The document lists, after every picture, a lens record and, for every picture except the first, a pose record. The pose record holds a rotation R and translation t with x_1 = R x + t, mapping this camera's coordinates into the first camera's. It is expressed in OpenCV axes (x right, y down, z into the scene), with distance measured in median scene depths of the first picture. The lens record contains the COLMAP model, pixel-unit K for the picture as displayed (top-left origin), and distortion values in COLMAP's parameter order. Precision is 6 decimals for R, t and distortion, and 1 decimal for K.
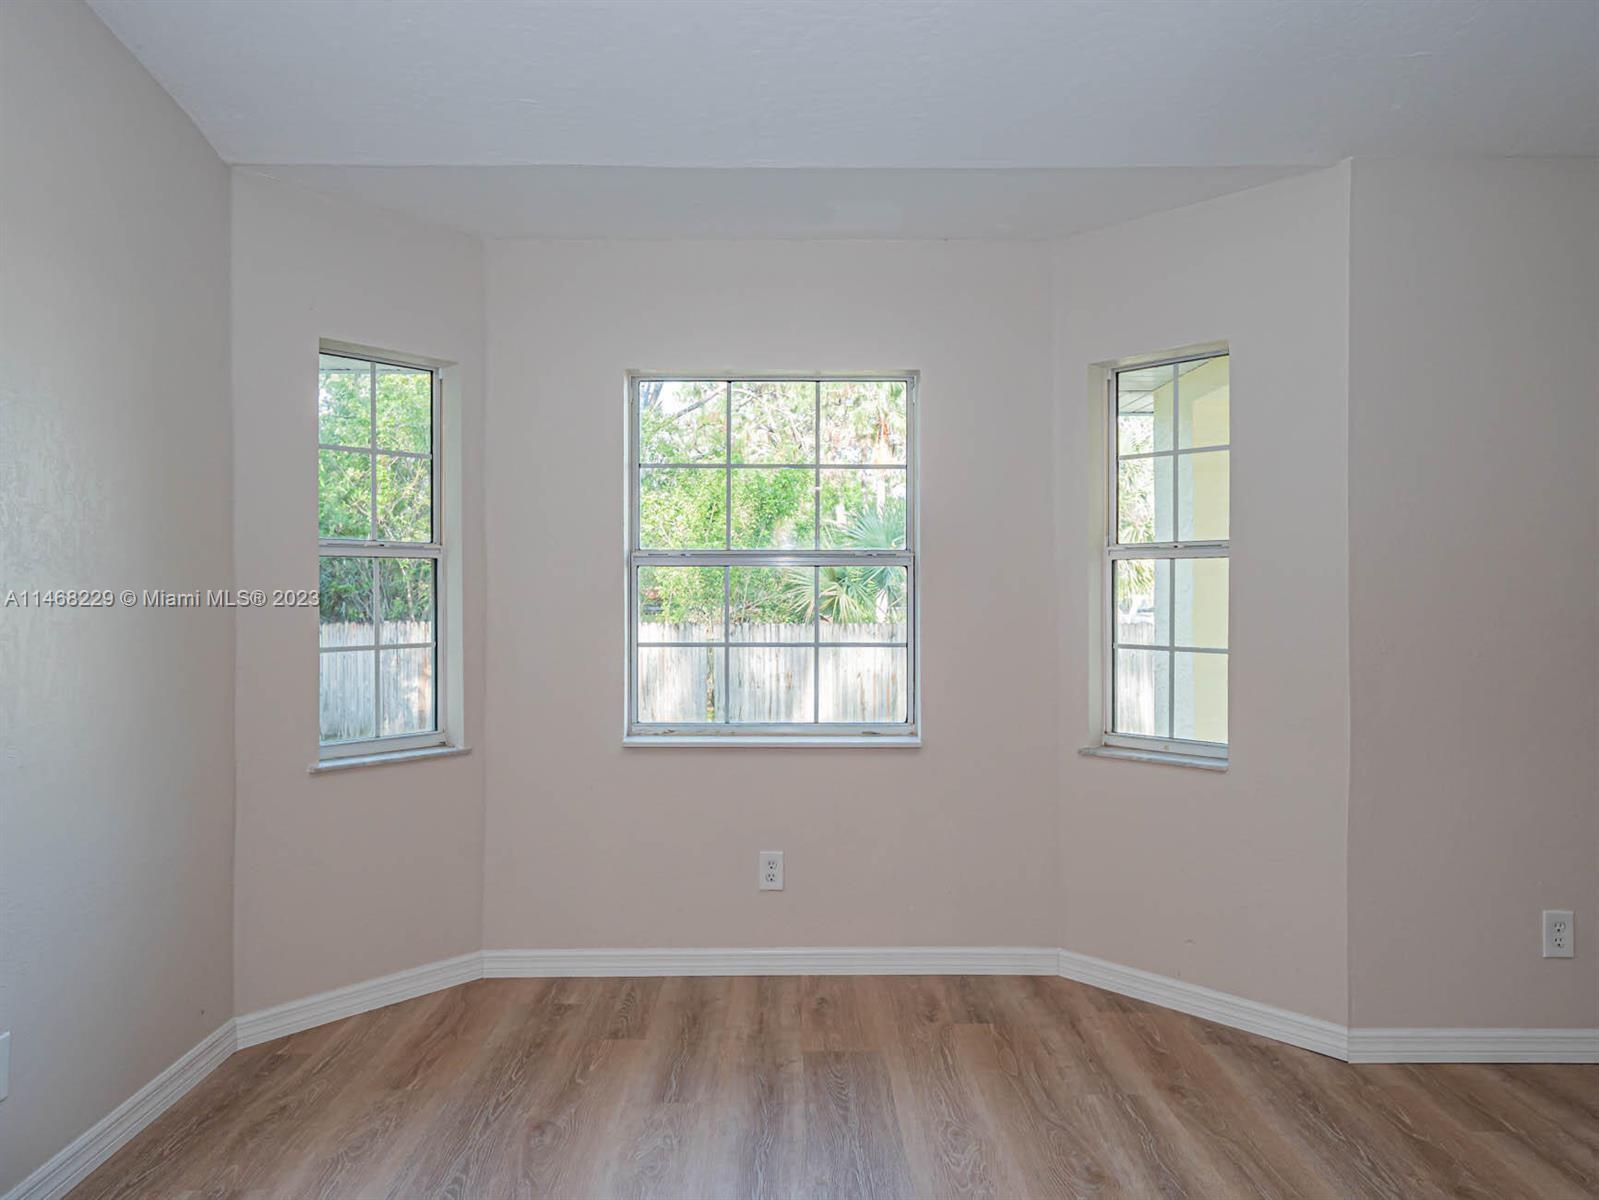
lens RADIAL K [[954.0, 0, 799.3], [0, 954.0, 584.7], [0, 0, 1]] dist [-0.005394, 0.000809]
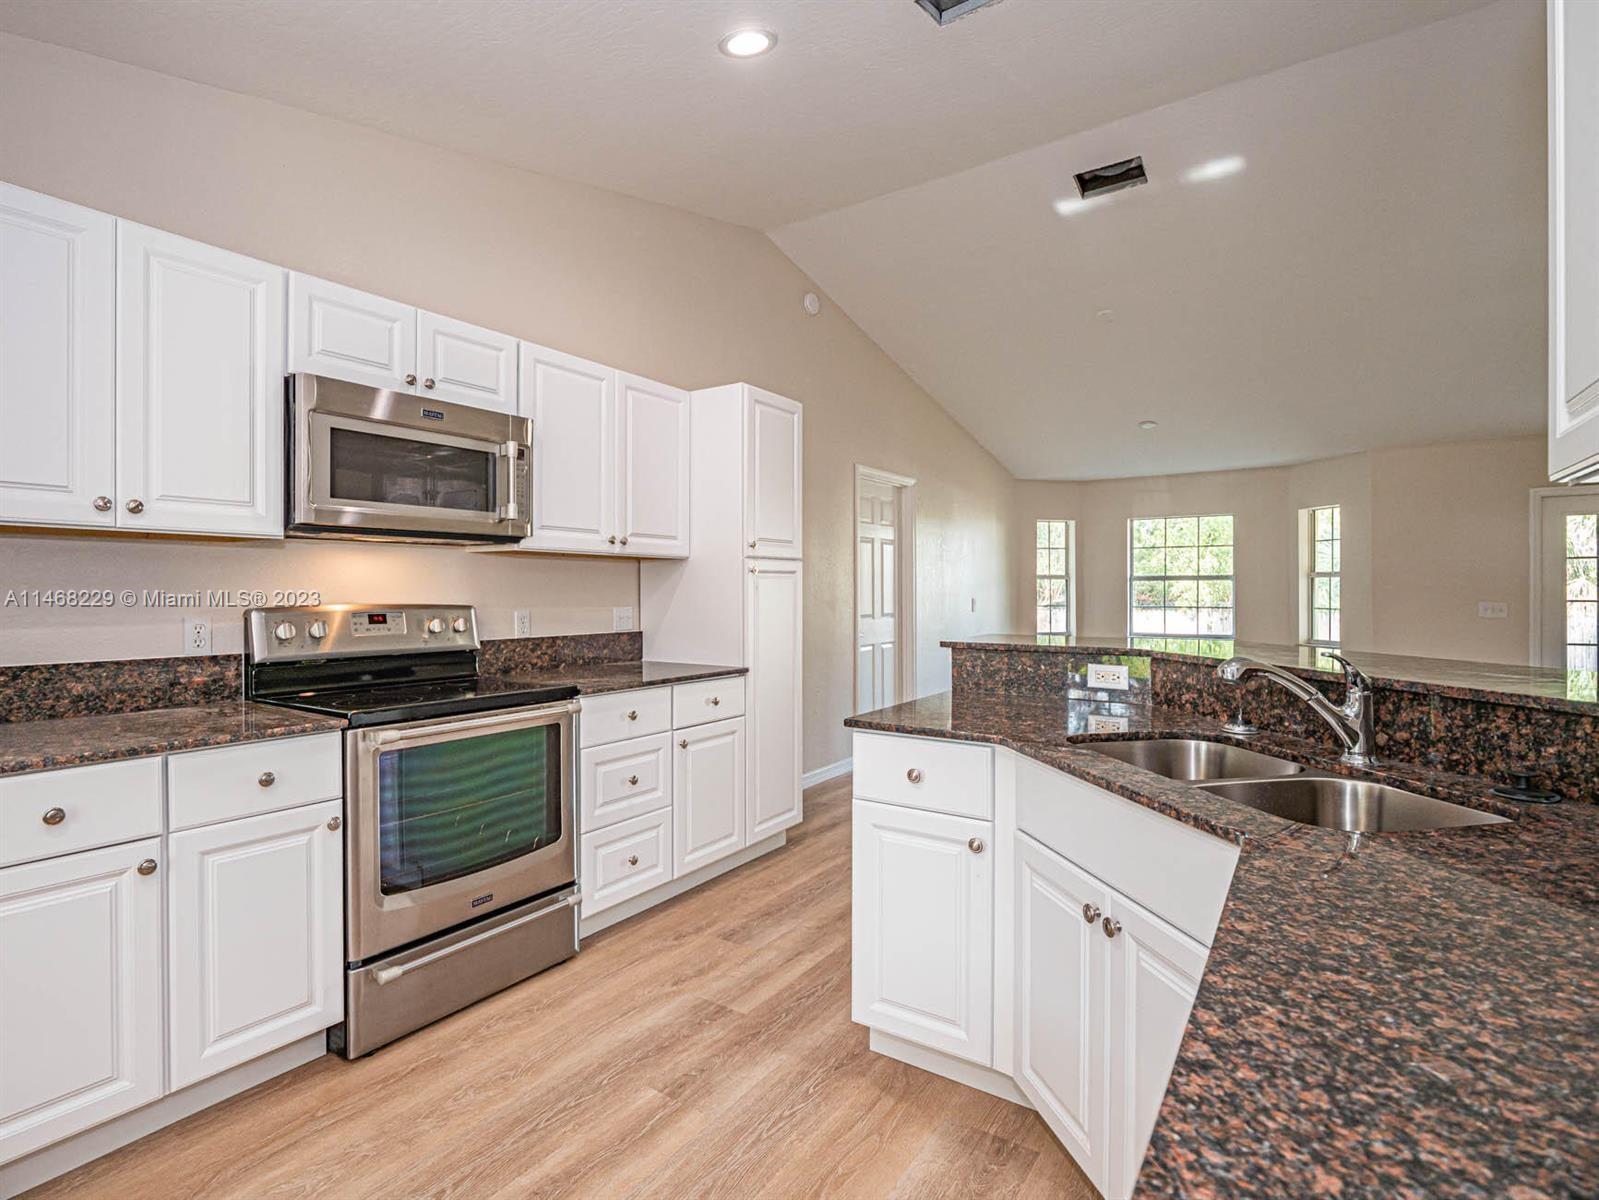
lens RADIAL K [[788.3, 0, 788.6], [0, 788.3, 596.9], [0, 0, 1]] dist [-0.012350, 0.000384]
pose [[0.812522, 0.003023, -0.582923, 0.417971], [0.003389, 0.999945, 0.009910, 0.001915], [0.582921, -0.010028, 0.812467, -1.745565]]
